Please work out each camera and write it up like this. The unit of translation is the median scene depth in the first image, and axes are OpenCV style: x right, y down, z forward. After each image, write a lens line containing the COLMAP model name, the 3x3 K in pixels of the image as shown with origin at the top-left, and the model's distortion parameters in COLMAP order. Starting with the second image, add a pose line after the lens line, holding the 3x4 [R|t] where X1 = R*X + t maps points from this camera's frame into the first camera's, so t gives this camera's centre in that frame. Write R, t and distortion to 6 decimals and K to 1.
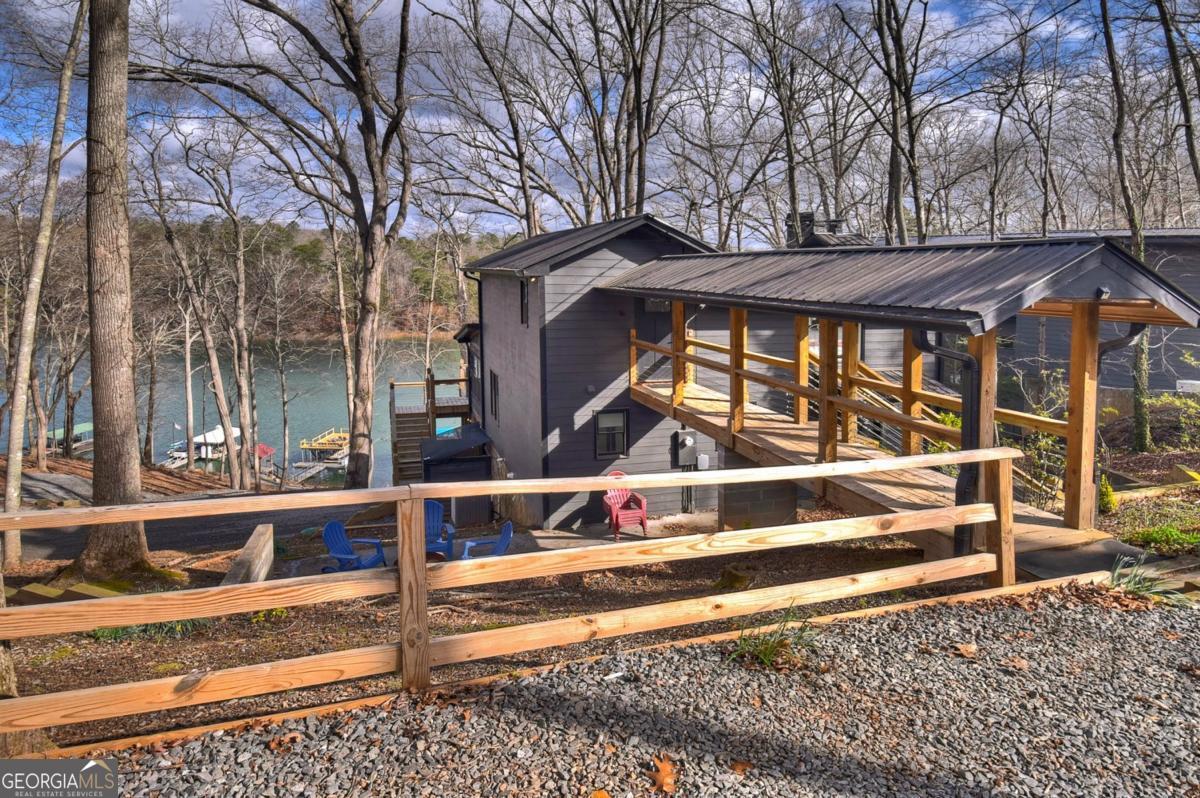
lens RADIAL K [[622.1, 0, 600.4], [0, 622.1, 357.4], [0, 0, 1]] dist [0.003191, -0.000267]
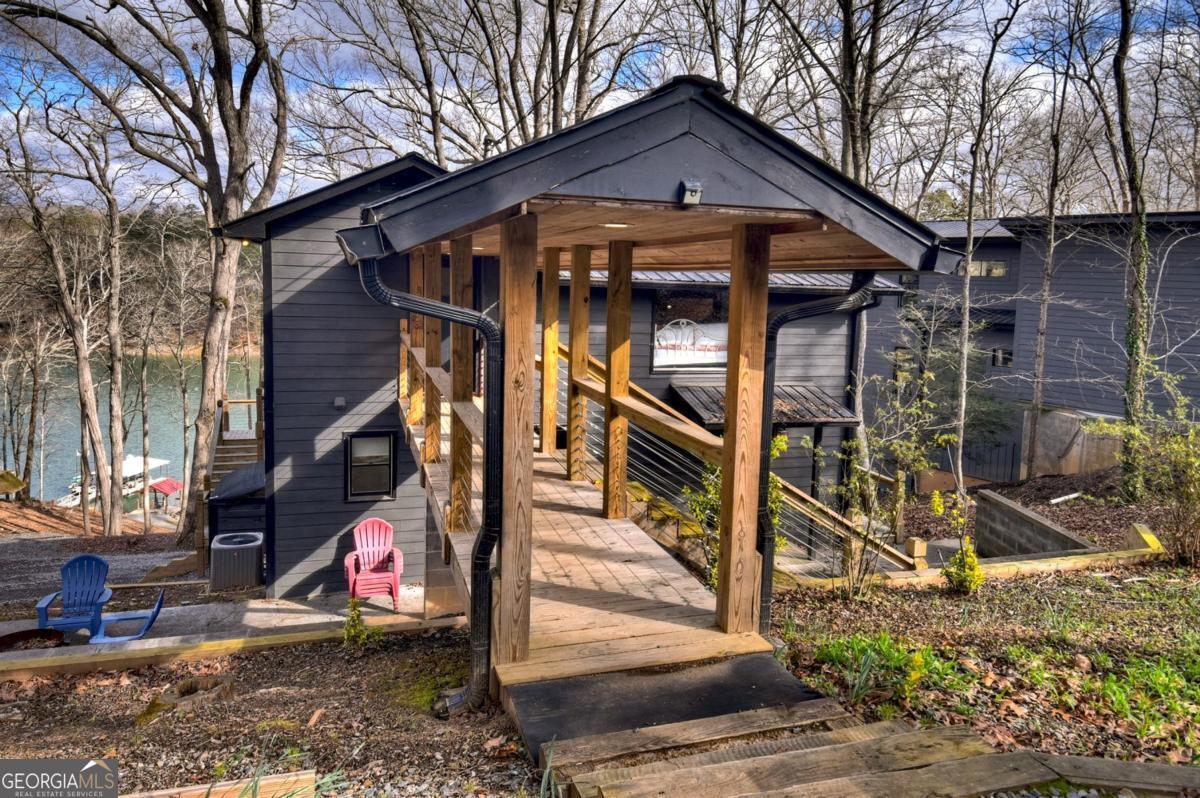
lens RADIAL K [[755.4, 0, 600.0], [0, 755.4, 399.0], [0, 0, 1]] dist [0.006667, -0.000769]
pose [[0.999829, 0.017086, -0.007086, 0.252684], [-0.016920, 0.999594, 0.022913, 0.019212], [0.007475, -0.022789, 0.999712, 0.122785]]
